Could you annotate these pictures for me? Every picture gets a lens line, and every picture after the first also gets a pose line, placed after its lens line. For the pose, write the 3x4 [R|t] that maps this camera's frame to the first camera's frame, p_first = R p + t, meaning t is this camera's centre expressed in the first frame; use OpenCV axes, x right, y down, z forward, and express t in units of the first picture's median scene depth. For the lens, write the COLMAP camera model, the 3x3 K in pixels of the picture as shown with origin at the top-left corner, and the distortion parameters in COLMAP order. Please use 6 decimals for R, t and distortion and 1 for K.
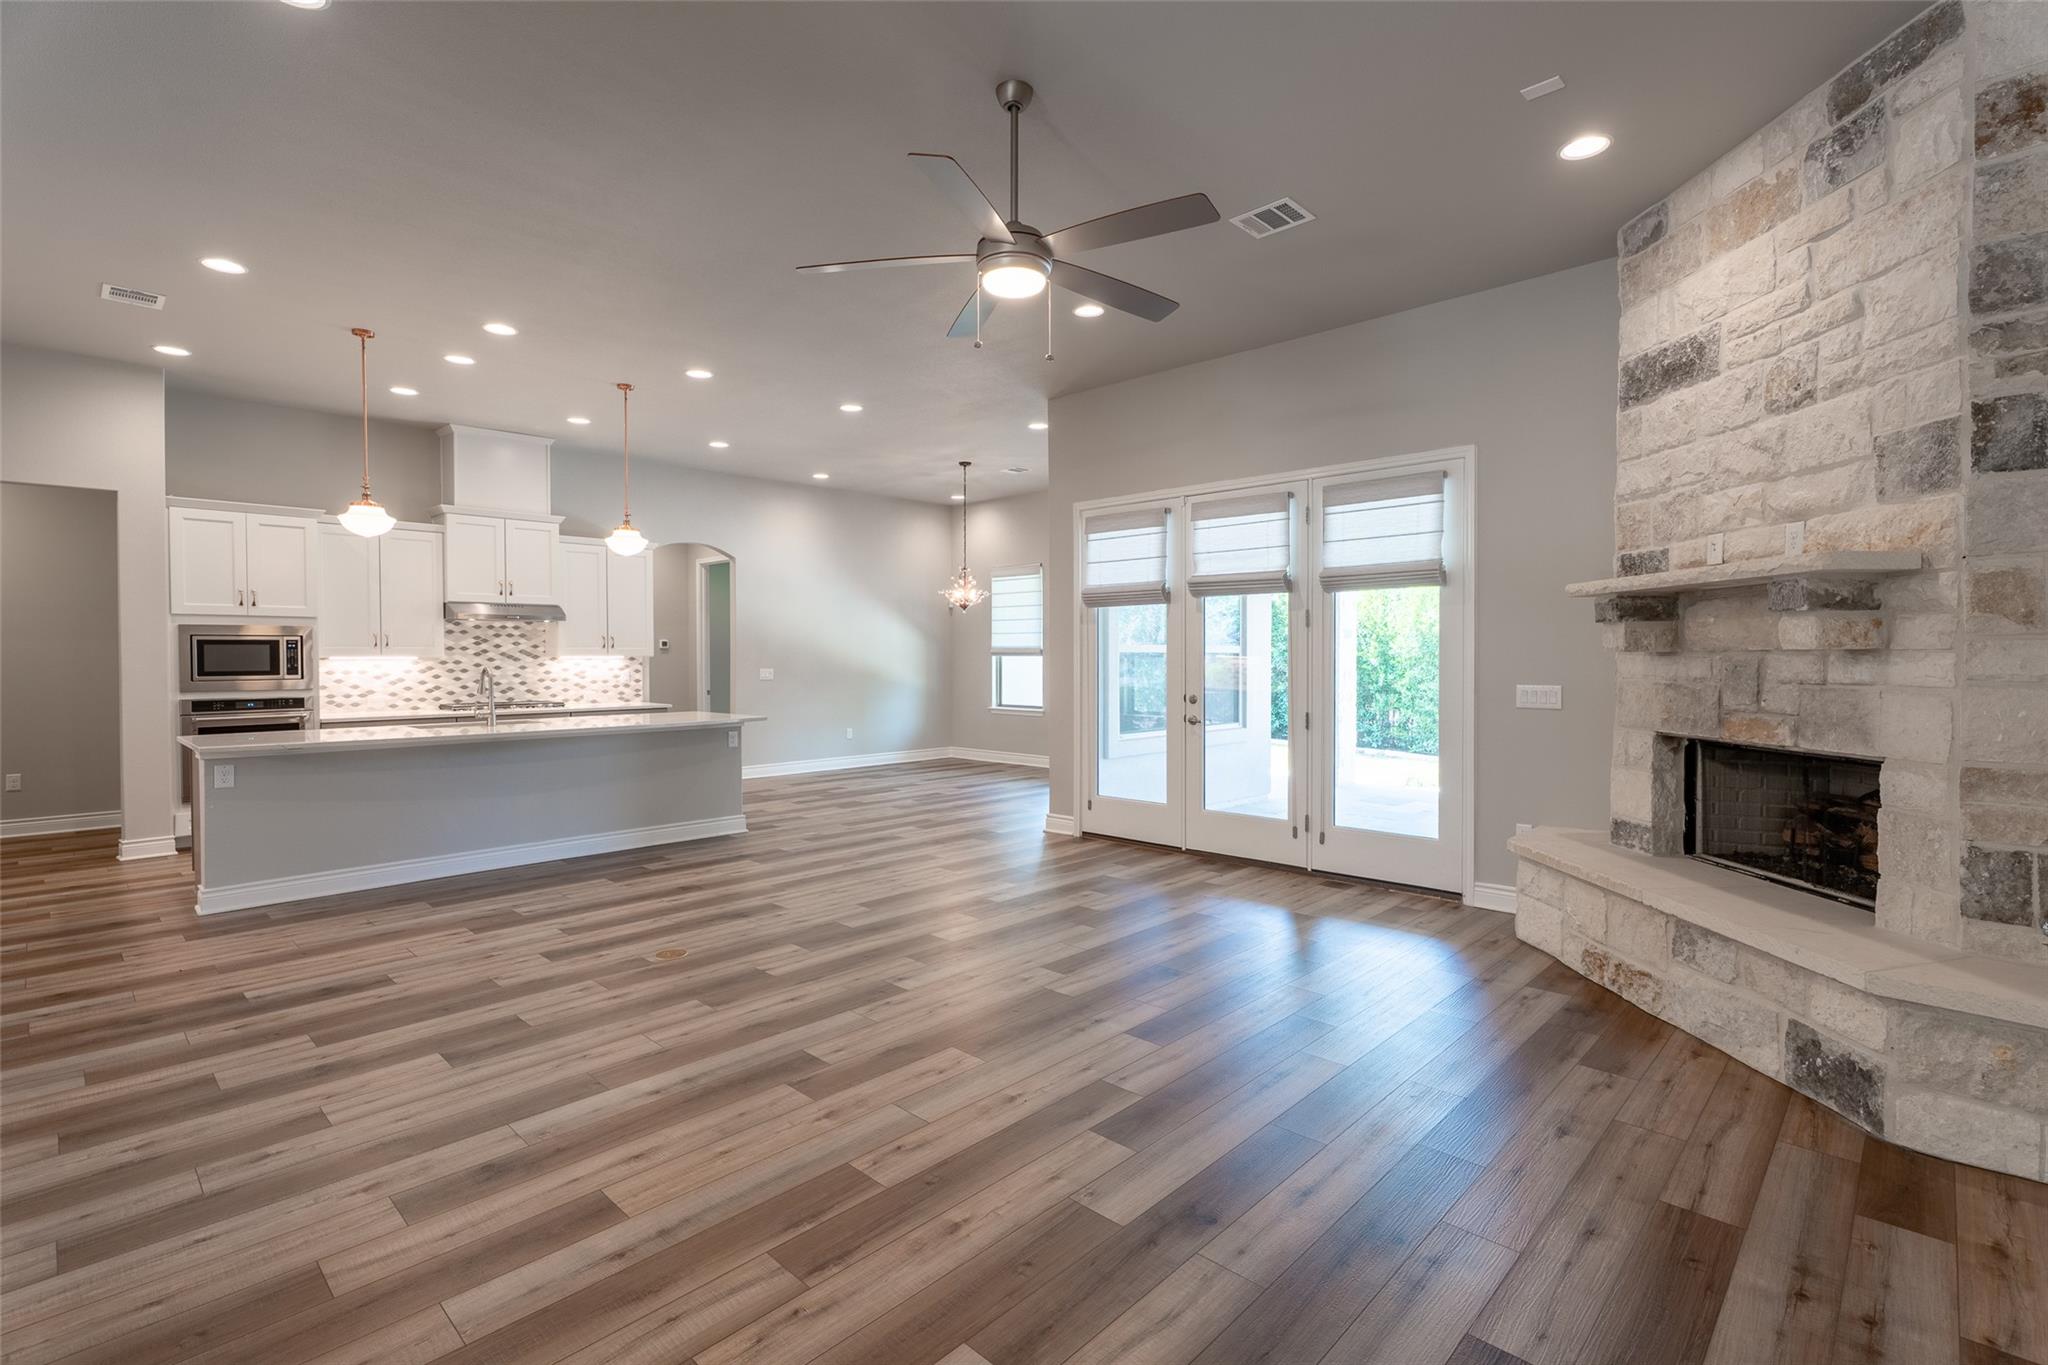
lens RADIAL K [[971.2, 0, 1046.5], [0, 971.2, 690.2], [0, 0, 1]] dist [0.000242, 0.006553]
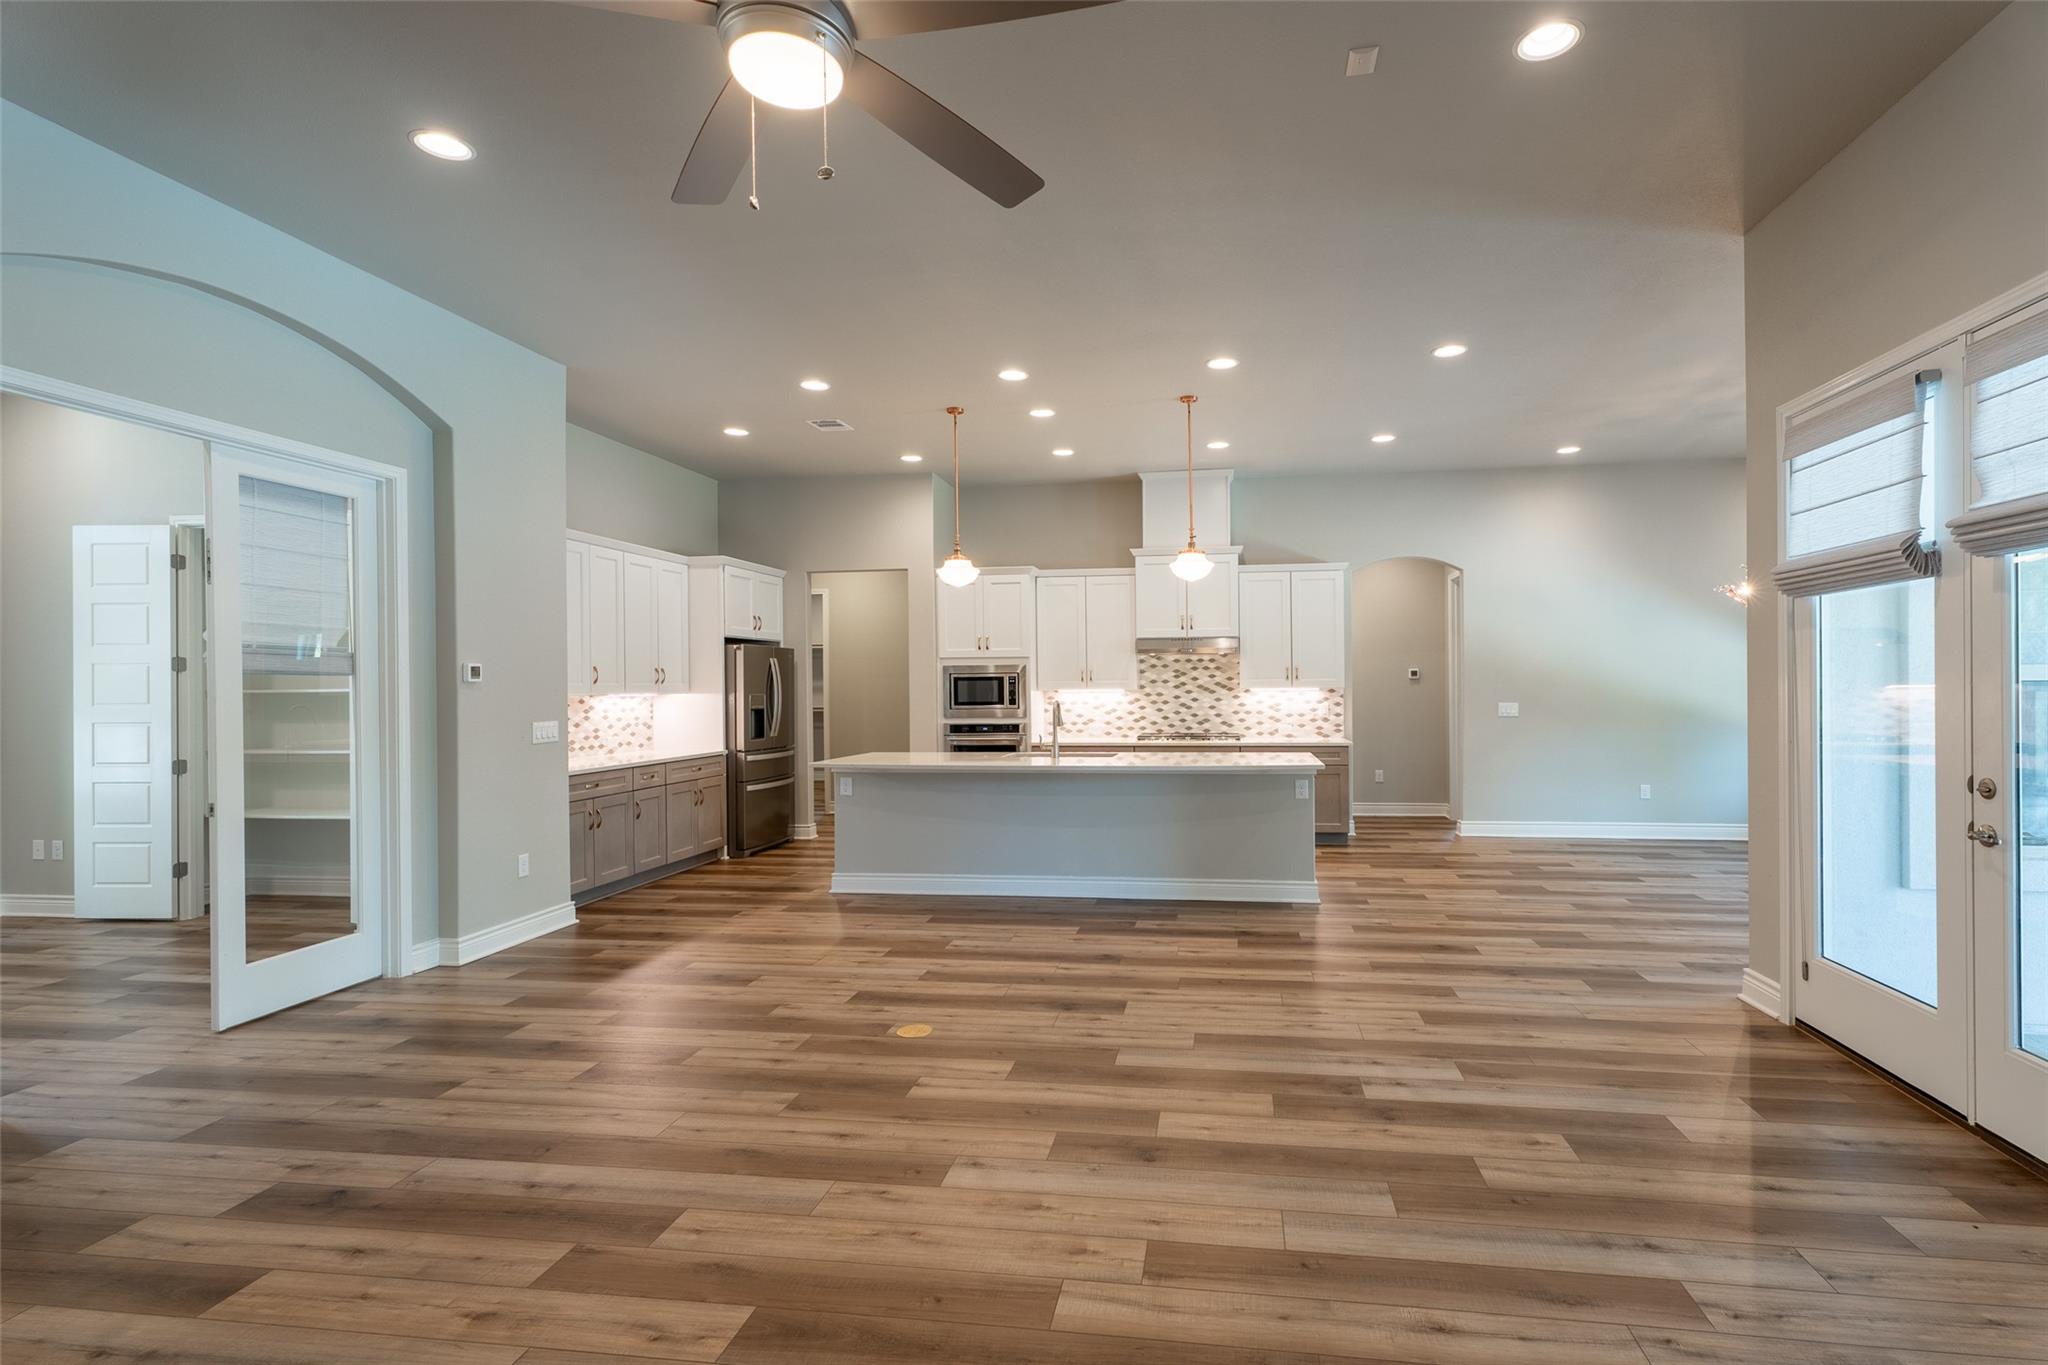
lens RADIAL K [[971.2, 0, 1046.5], [0, 971.2, 690.2], [0, 0, 1]] dist [0.000242, 0.006553]
pose [[0.567238, 0.000038, -0.823554, 0.237000], [-0.024322, 0.999565, -0.016706, -0.014678], [0.823194, 0.029507, 0.566992, 0.342779]]
